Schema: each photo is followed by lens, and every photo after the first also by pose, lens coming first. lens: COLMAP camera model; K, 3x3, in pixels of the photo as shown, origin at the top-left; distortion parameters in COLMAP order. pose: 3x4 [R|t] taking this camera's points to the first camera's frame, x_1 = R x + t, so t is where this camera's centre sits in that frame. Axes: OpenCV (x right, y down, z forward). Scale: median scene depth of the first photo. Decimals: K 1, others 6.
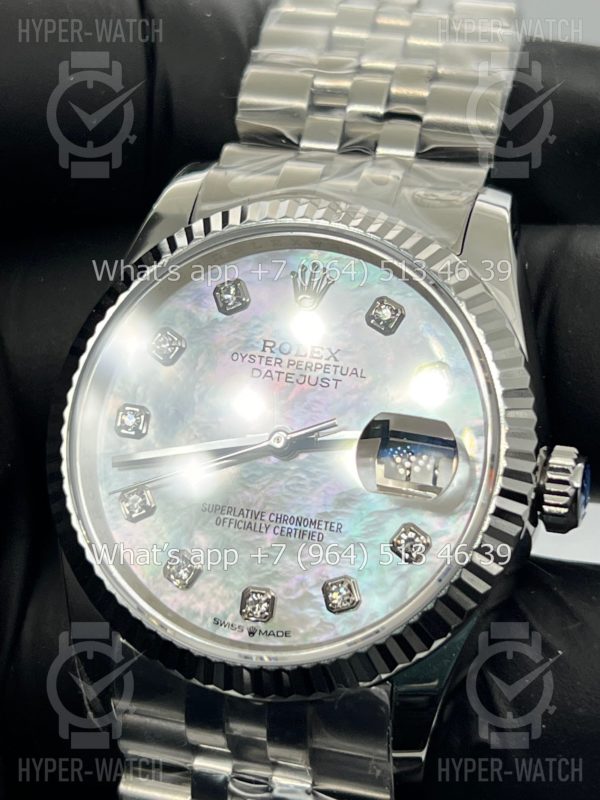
lens RADIAL K [[1816.0, 0, 300.0], [0, 1816.0, 400.0], [0, 0, 1]] dist [0.179275, -0.547322]
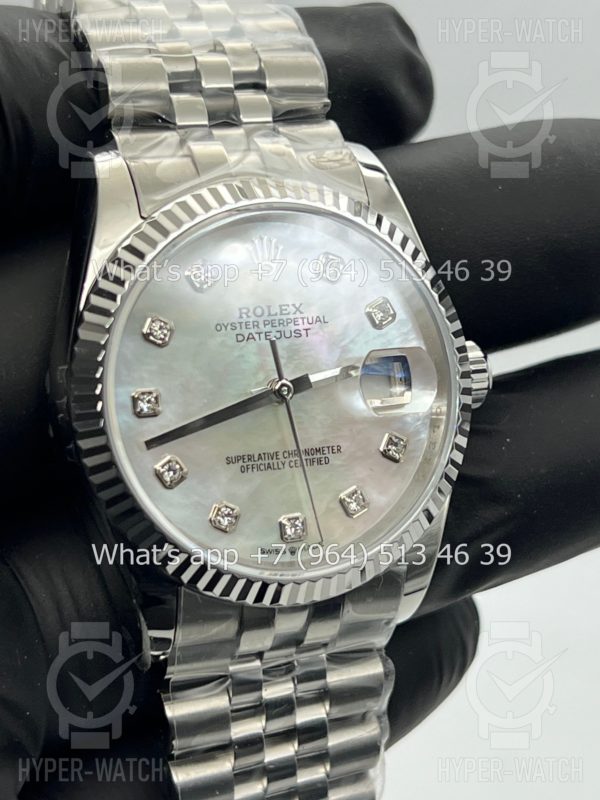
lens RADIAL K [[1816.0, 0, 300.0], [0, 1816.0, 400.0], [0, 0, 1]] dist [0.179275, -0.547322]
pose [[0.793435, -0.242040, 0.558460, -0.654234], [0.151130, 0.967141, 0.204446, -0.208672], [-0.589594, -0.077814, 0.803943, 0.042708]]
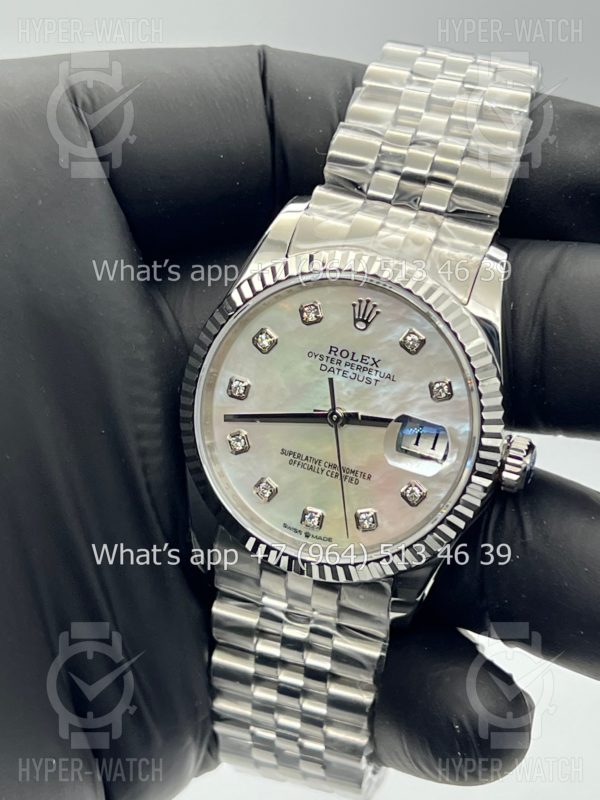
lens RADIAL K [[1816.0, 0, 300.0], [0, 1816.0, 400.0], [0, 0, 1]] dist [0.179275, -0.547322]
pose [[0.996284, 0.085238, -0.012371, -0.022839], [-0.079073, 0.962102, 0.260972, -0.382103], [0.034147, -0.259024, 0.965267, -0.462475]]
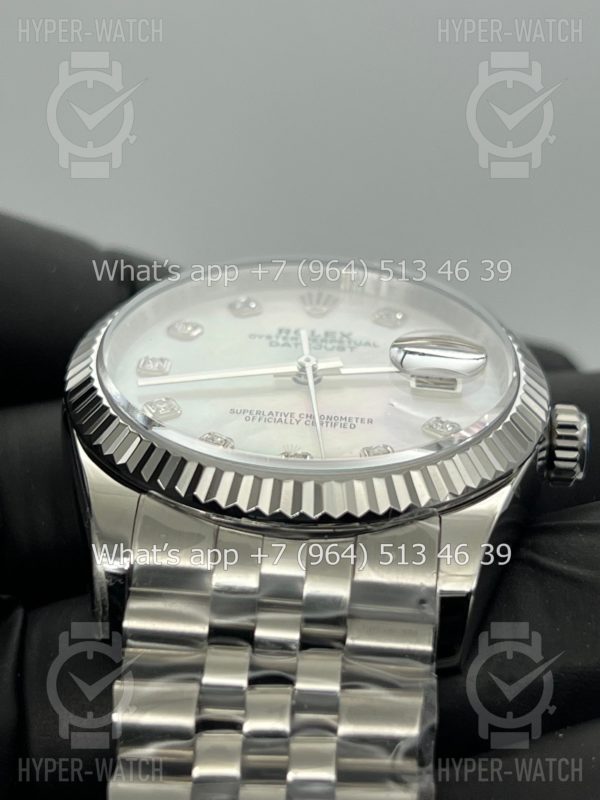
lens RADIAL K [[1816.0, 0, 300.0], [0, 1816.0, 400.0], [0, 0, 1]] dist [0.179275, -0.547322]
pose [[0.963959, 0.169119, 0.205384, -0.224199], [0.042650, 0.663757, -0.746732, 0.808305], [-0.262612, 0.728578, 0.632621, 0.347037]]
